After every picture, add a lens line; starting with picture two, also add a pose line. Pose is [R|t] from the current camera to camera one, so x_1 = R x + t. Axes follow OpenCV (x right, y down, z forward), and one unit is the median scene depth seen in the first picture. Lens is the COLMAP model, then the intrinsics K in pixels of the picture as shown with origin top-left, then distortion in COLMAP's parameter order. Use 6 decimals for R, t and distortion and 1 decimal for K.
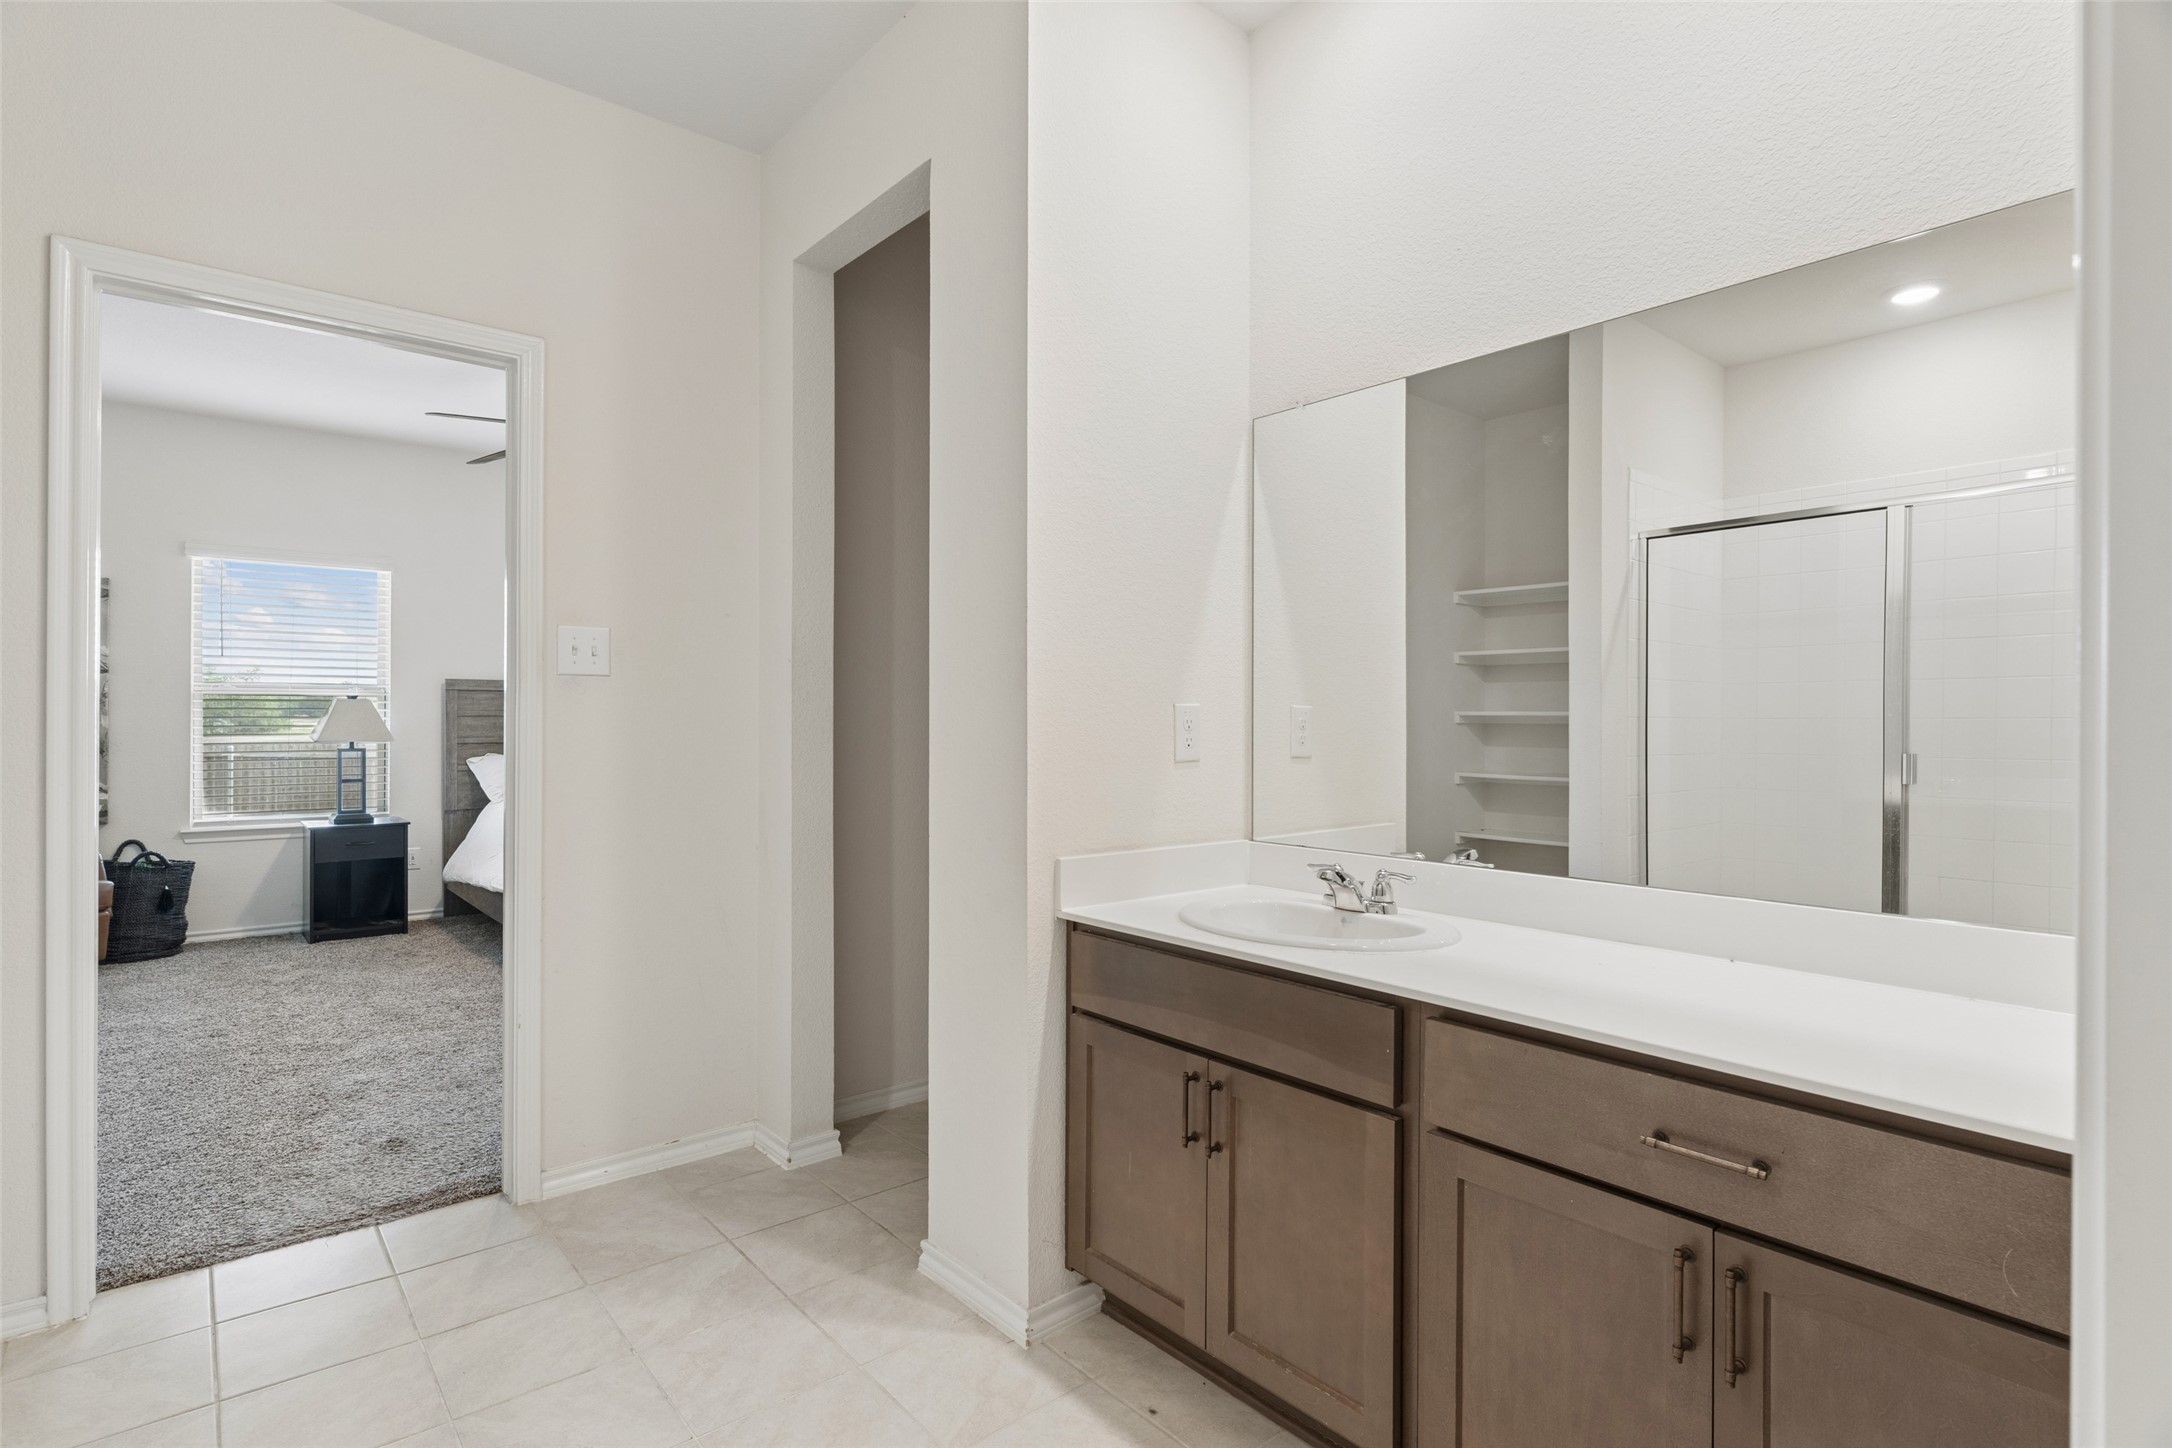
lens RADIAL K [[1075.8, 0, 1096.4], [0, 1075.8, 722.2], [0, 0, 1]] dist [-0.008778, 0.001233]
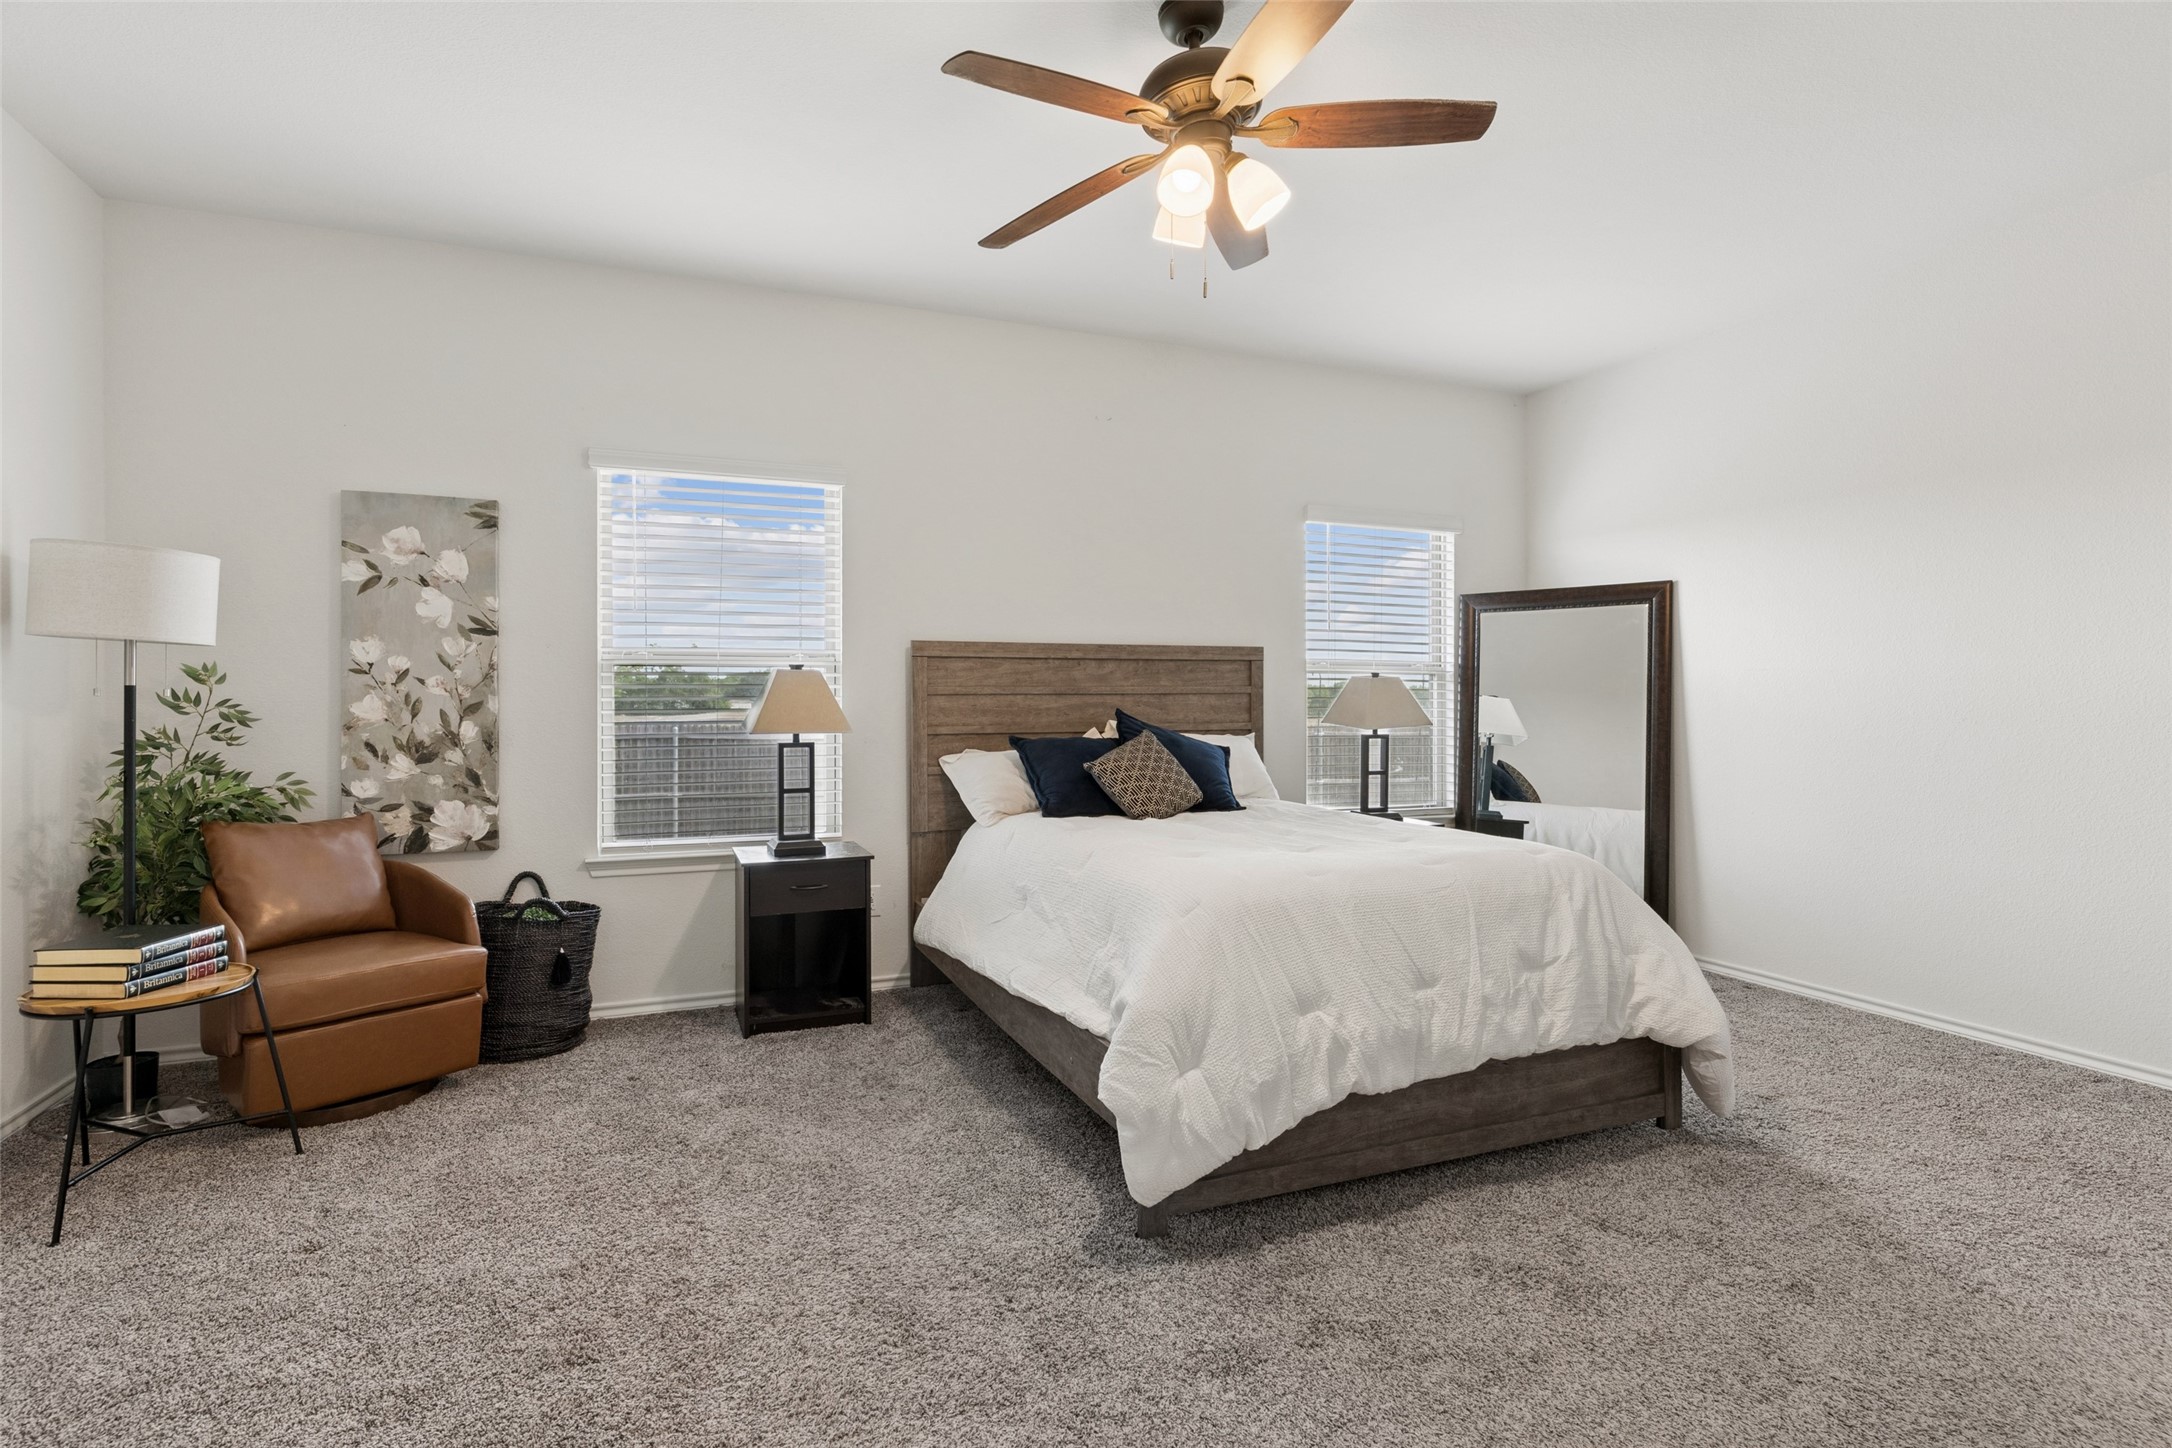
lens RADIAL K [[1008.6, 0, 1076.9], [0, 1008.6, 707.2], [0, 0, 1]] dist [0.001070, 0.000187]
pose [[0.951230, -0.001161, -0.308482, -0.329829], [0.003527, 0.999968, 0.007113, -0.001889], [0.308464, -0.007854, 0.951204, 0.449191]]
